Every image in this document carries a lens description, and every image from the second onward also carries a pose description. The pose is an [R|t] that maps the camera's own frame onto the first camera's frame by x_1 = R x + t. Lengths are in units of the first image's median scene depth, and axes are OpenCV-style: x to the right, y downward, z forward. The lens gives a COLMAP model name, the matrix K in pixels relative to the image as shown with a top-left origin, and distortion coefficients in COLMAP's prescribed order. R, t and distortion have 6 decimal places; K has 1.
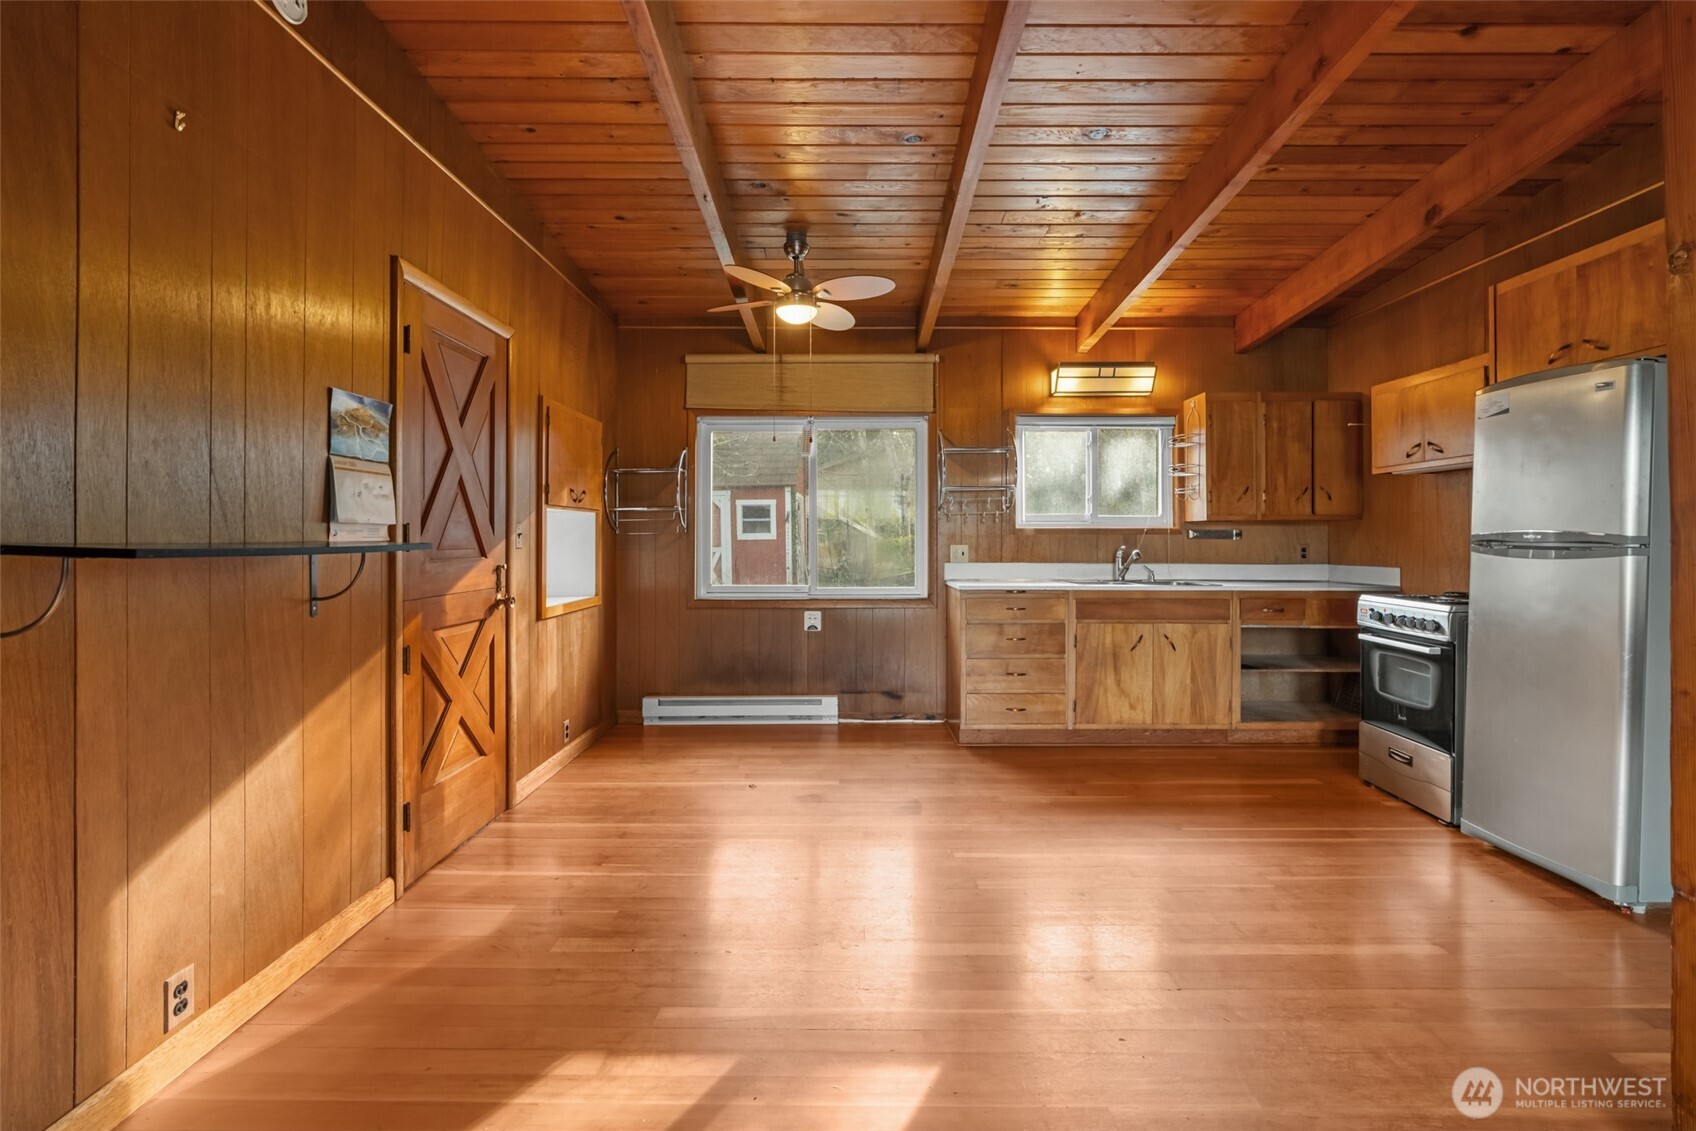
lens RADIAL K [[769.7, 0, 837.7], [0, 769.7, 532.6], [0, 0, 1]] dist [-0.002944, 0.001113]
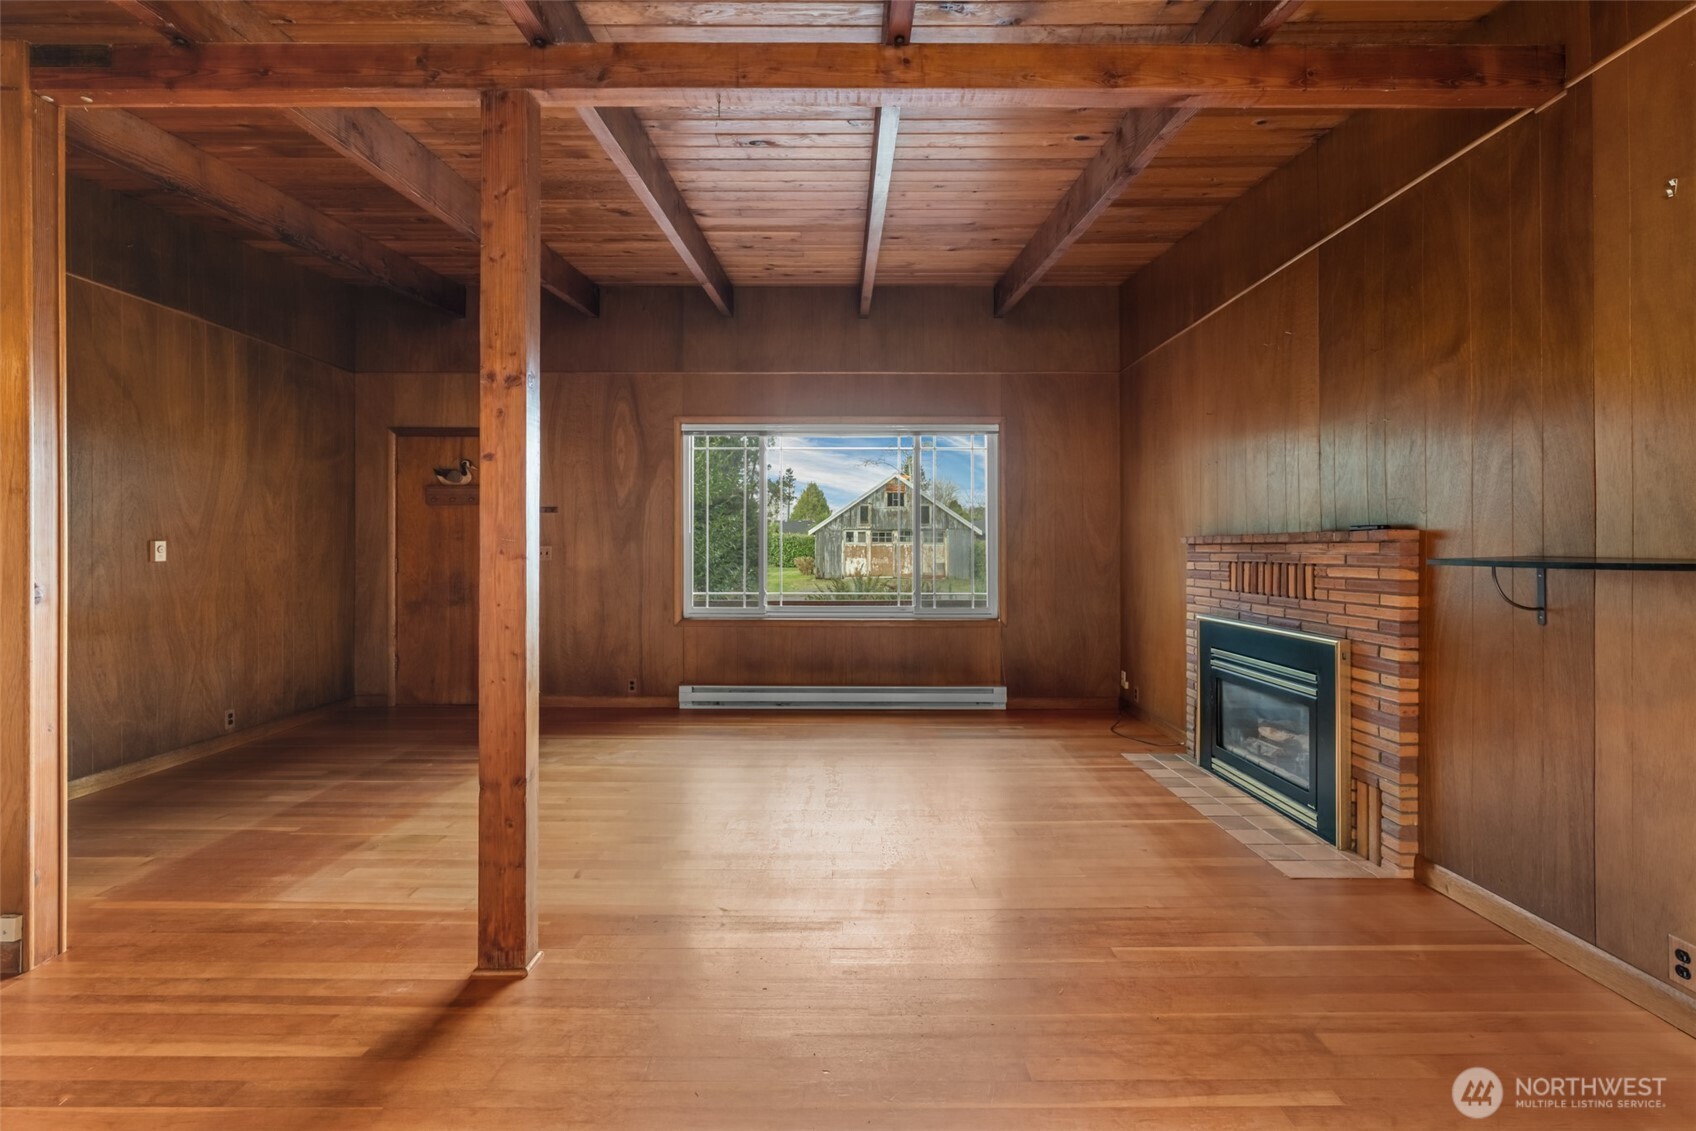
lens RADIAL K [[766.5, 0, 840.1], [0, 766.5, 547.2], [0, 0, 1]] dist [-0.010853, 0.004051]
pose [[-0.999949, 0.001942, -0.009940, 0.153423], [0.002025, 0.999963, -0.008403, 0.001989], [0.009923, -0.008422, -0.999915, 0.842015]]
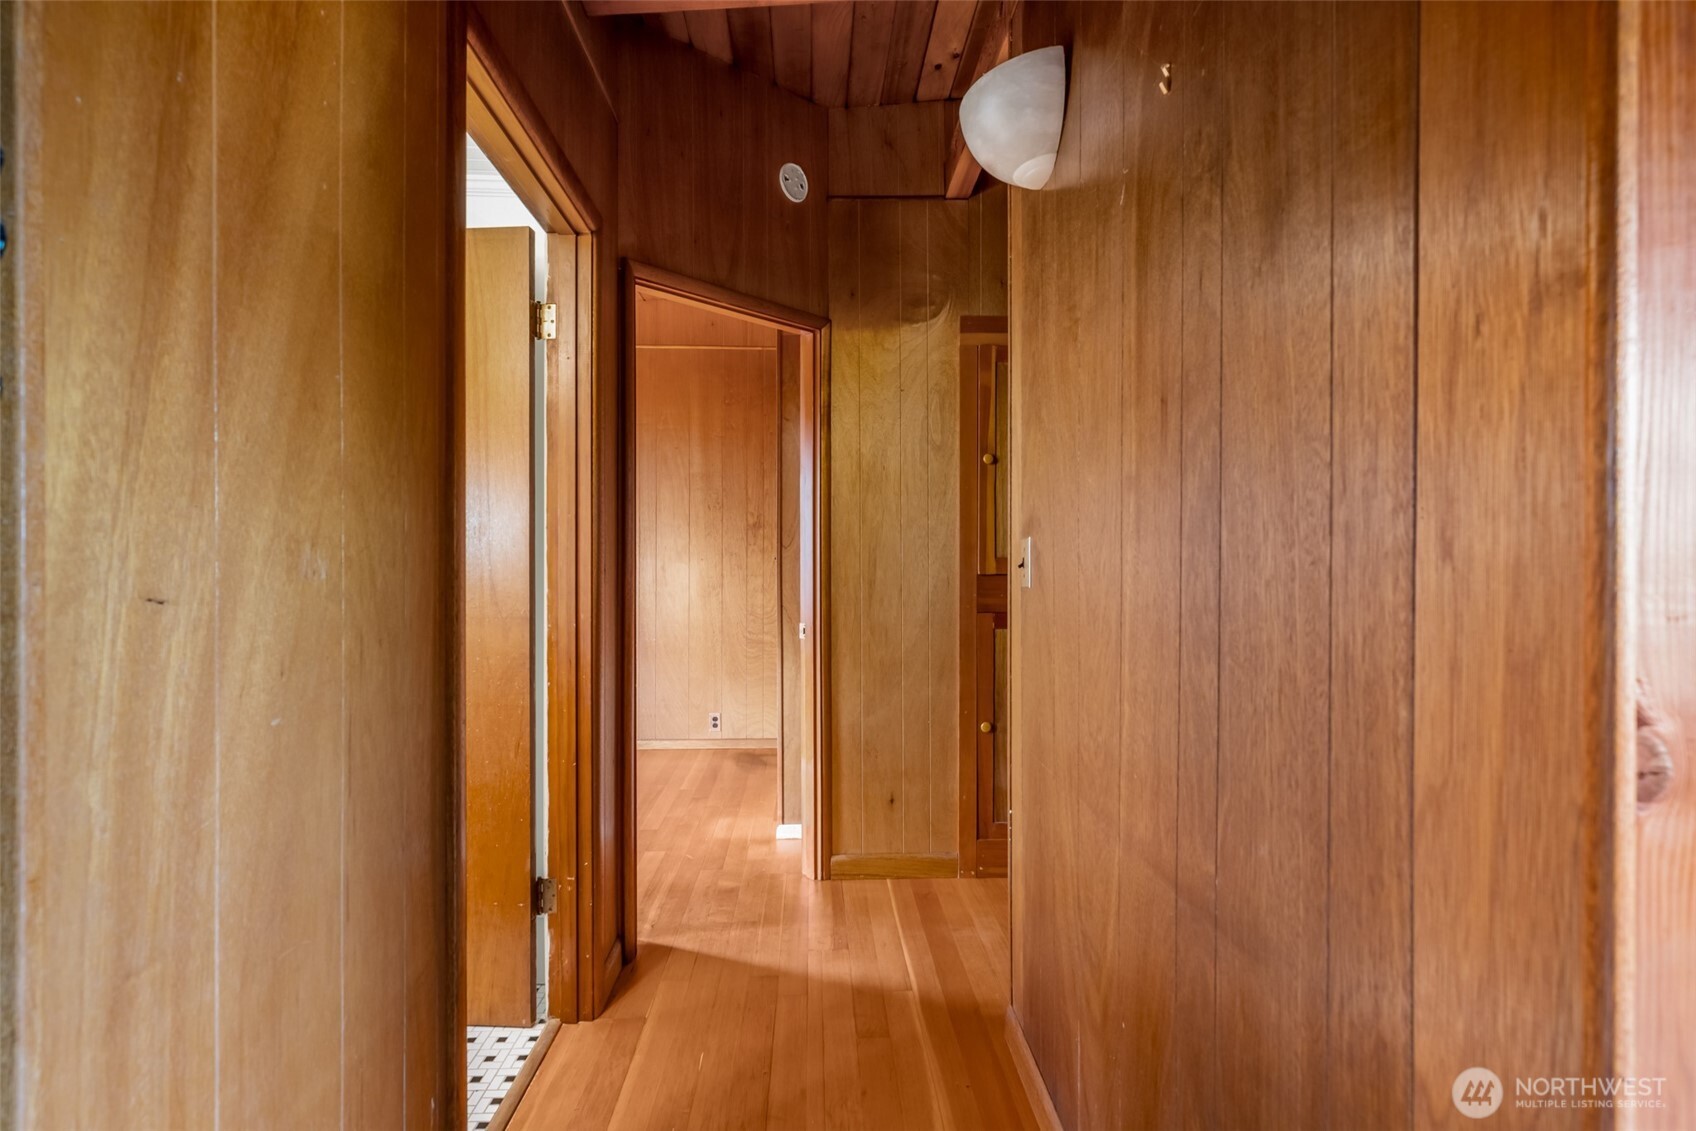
lens RADIAL K [[767.6, 0, 849.4], [0, 767.6, 559.8], [0, 0, 1]] dist [-0.009108, 0.001278]
pose [[-0.038248, -0.003770, 0.999261, 0.590913], [-0.010877, 0.999935, 0.003356, 0.001246], [-0.999209, -0.010741, -0.038287, 0.436734]]
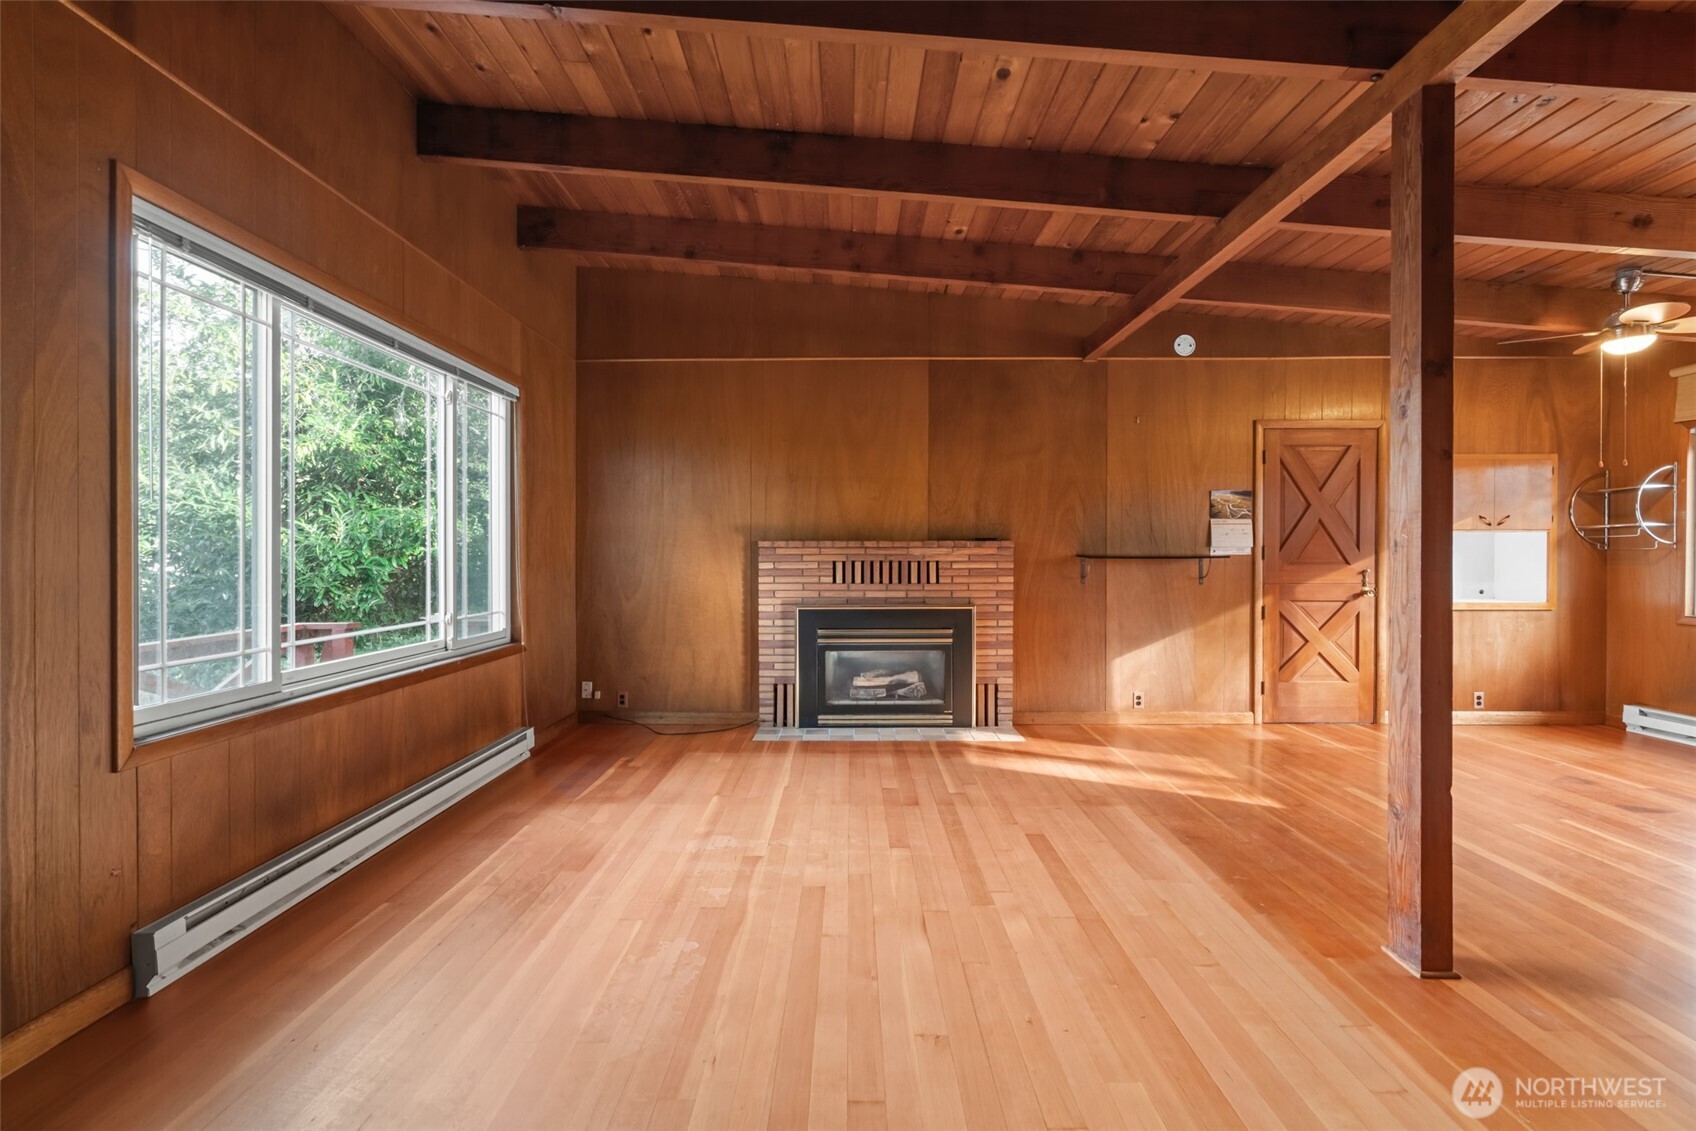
lens RADIAL K [[767.6, 0, 849.4], [0, 767.6, 559.8], [0, 0, 1]] dist [-0.009108, 0.001278]
pose [[0.002536, 0.009854, -0.999948, 0.898480], [0.007205, 0.999925, 0.009872, -0.001772], [0.999971, -0.007230, 0.002465, -0.070801]]
